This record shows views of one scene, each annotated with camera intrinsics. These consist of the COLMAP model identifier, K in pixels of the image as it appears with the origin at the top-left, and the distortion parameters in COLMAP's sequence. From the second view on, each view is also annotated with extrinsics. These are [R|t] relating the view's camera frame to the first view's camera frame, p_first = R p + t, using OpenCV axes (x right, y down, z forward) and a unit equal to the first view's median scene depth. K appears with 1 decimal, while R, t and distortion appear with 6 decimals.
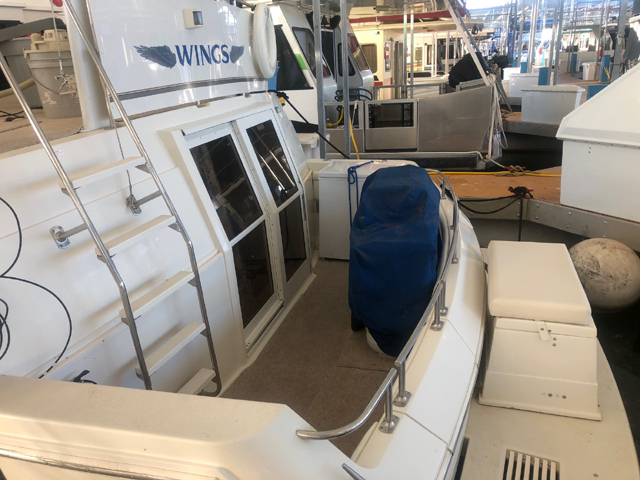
lens RADIAL K [[523.8, 0, 320.0], [0, 523.8, 240.0], [0, 0, 1]] dist [0.002908, -0.000830]
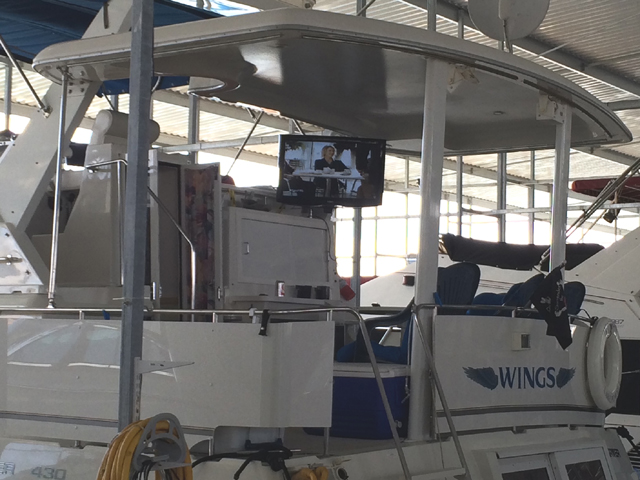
lens RADIAL K [[1348.1, 0, 320.0], [0, 1348.1, 240.0], [0, 0, 1]] dist [0.199823, 0.018222]
pose [[0.939707, 0.055293, -0.337480, 0.229486], [-0.184840, 0.912396, -0.365196, 0.366170], [0.287723, 0.405557, 0.867605, -1.284741]]
